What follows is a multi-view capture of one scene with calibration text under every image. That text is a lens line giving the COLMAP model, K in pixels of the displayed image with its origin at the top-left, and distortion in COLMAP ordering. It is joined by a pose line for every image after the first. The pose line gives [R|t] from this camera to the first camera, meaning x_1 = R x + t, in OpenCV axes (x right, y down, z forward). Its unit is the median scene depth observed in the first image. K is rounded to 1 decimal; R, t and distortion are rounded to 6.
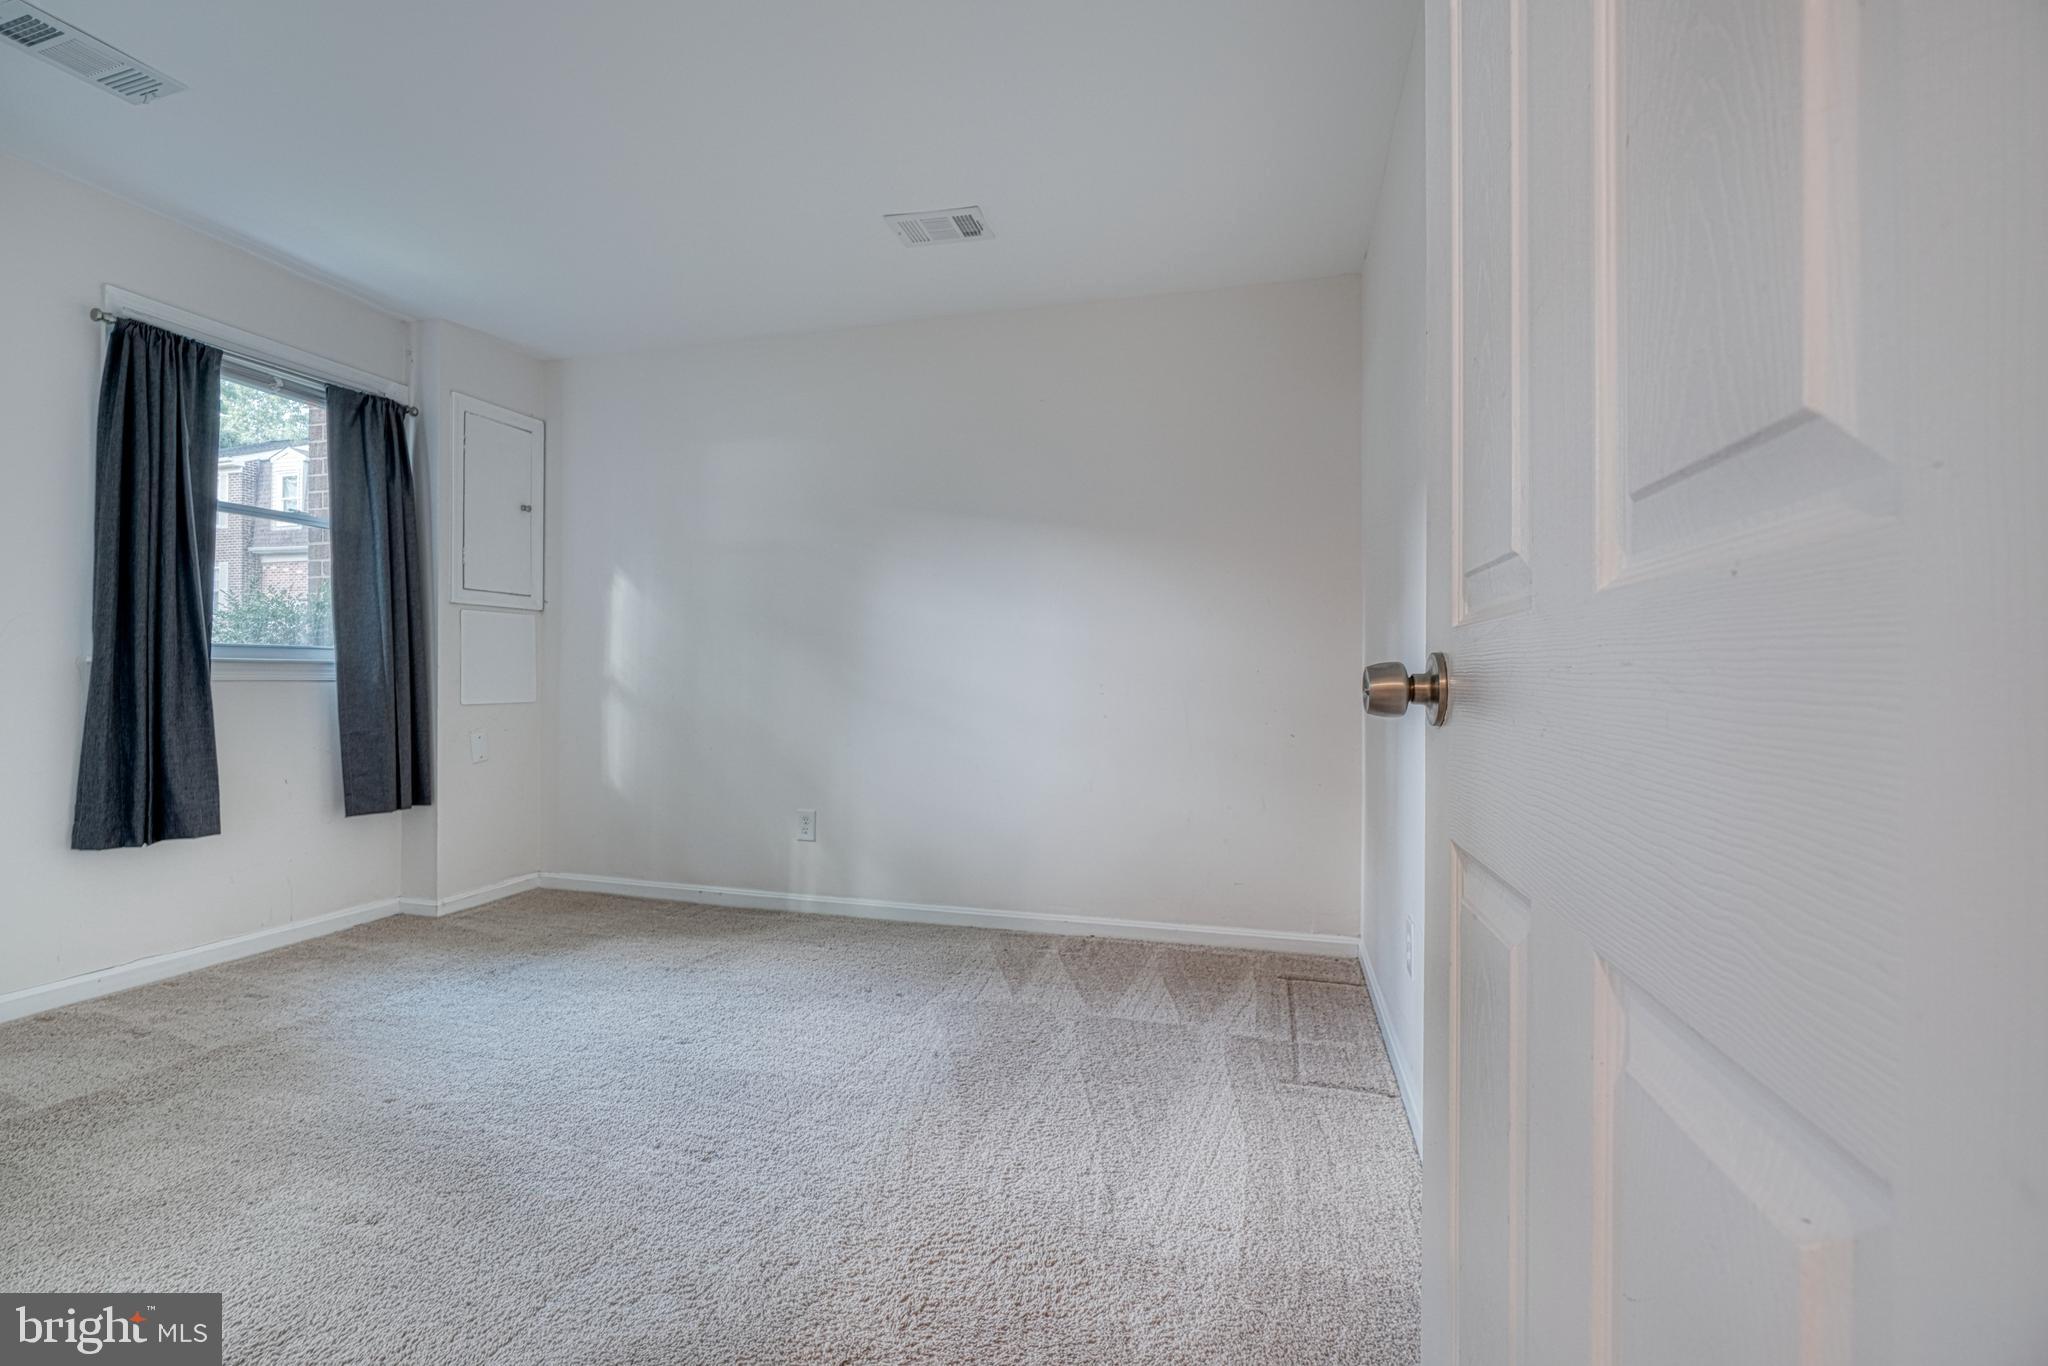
lens RADIAL K [[928.9, 0, 1013.9], [0, 928.9, 680.7], [0, 0, 1]] dist [-0.006168, 0.005153]
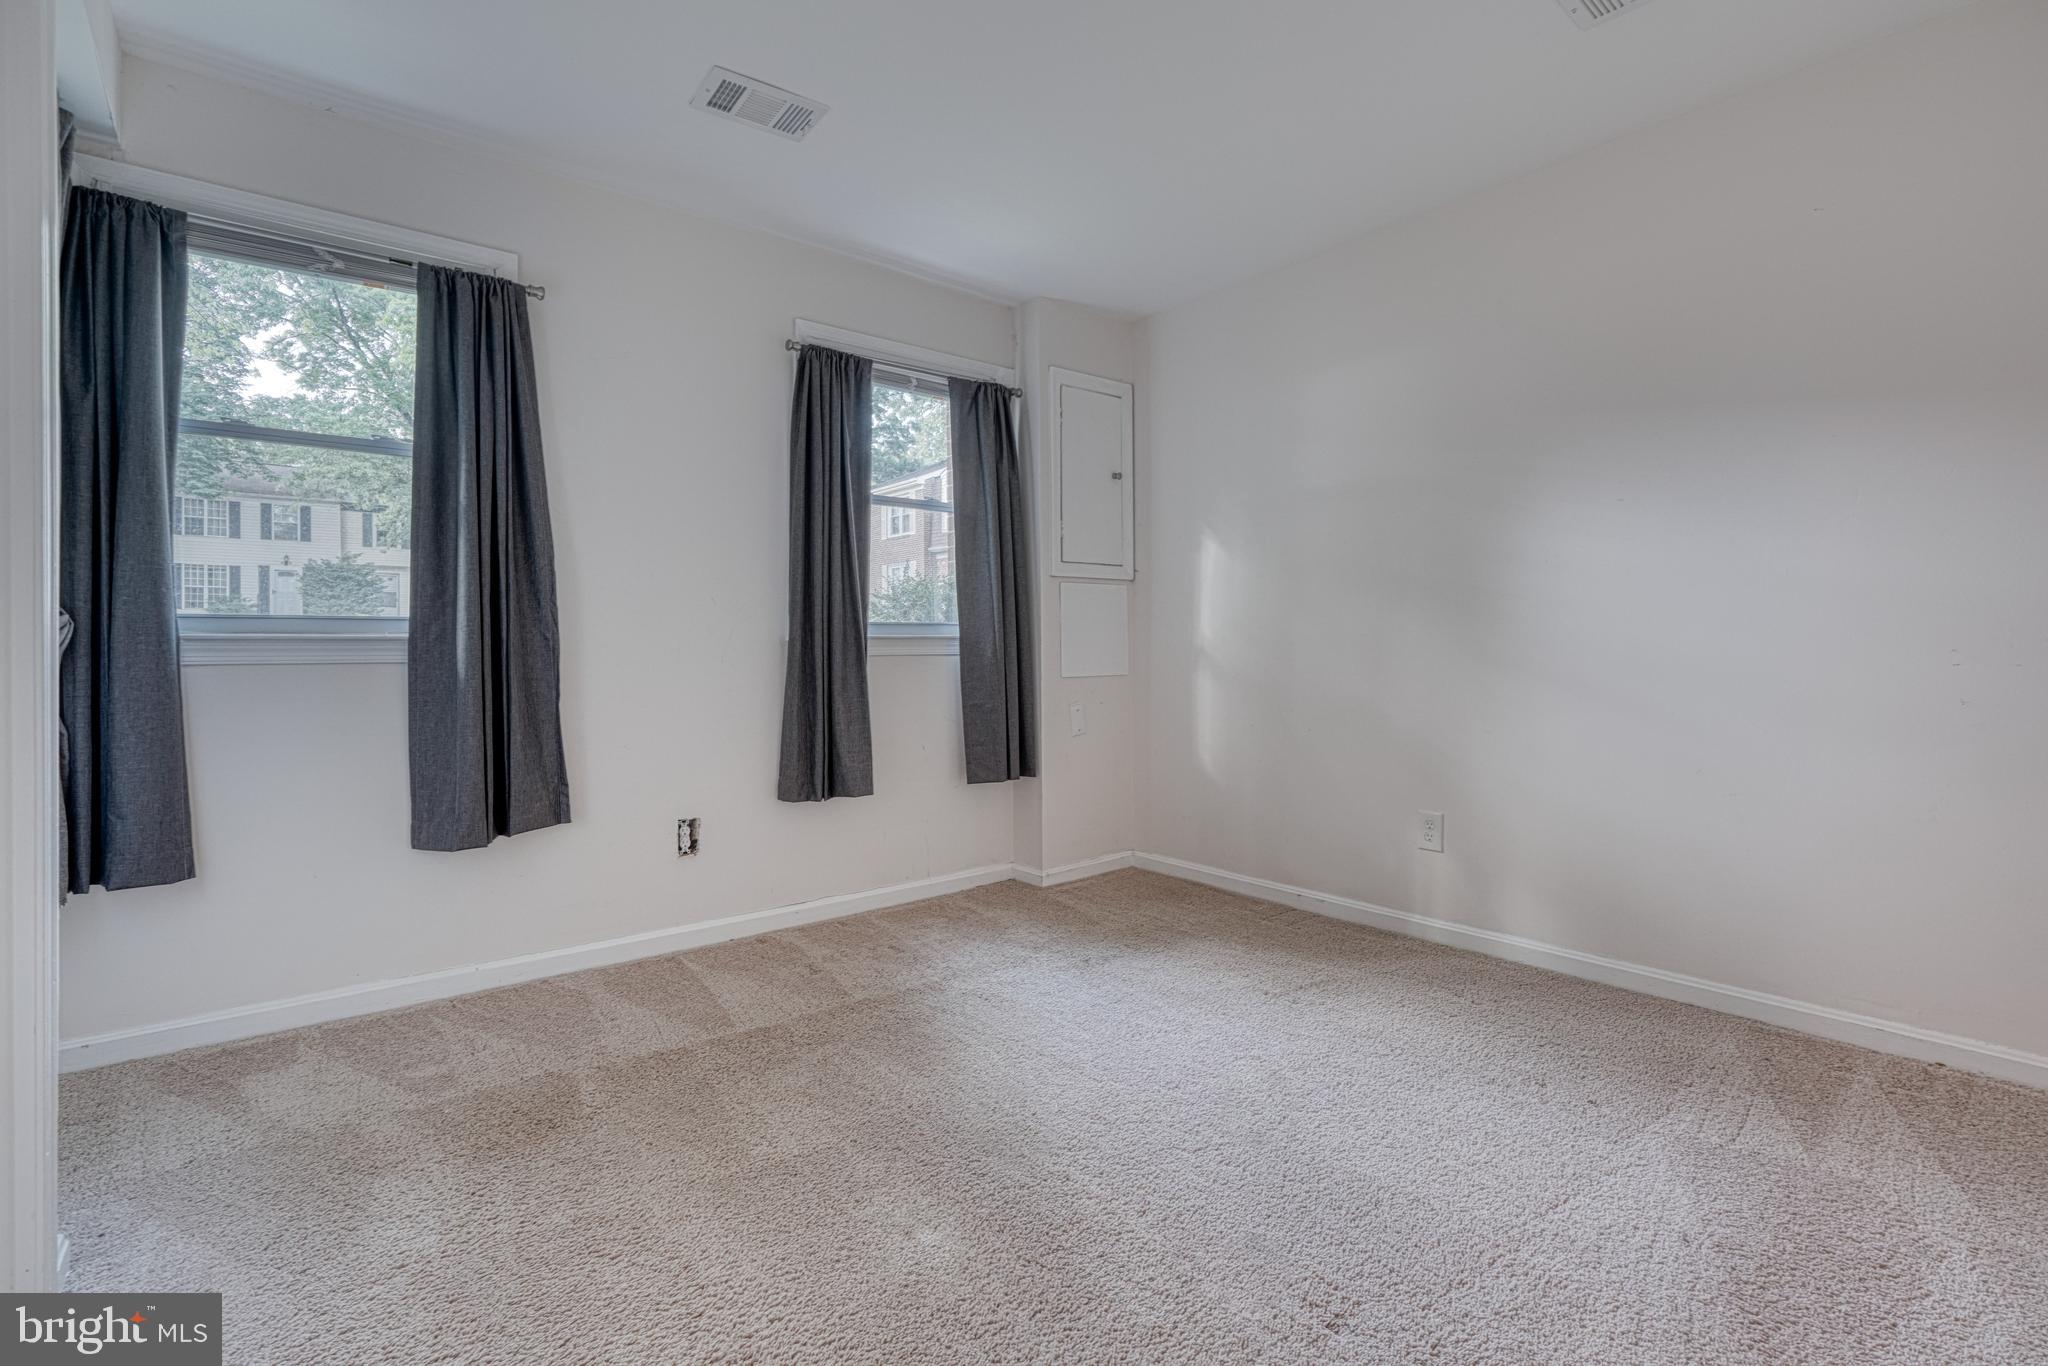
lens RADIAL K [[949.2, 0, 1026.4], [0, 949.2, 657.7], [0, 0, 1]] dist [-0.010390, 0.000347]
pose [[0.831054, -0.006666, -0.556152, -0.069466], [0.011152, 0.999927, 0.004679, -0.001489], [0.556080, -0.010090, 0.831067, 0.156485]]
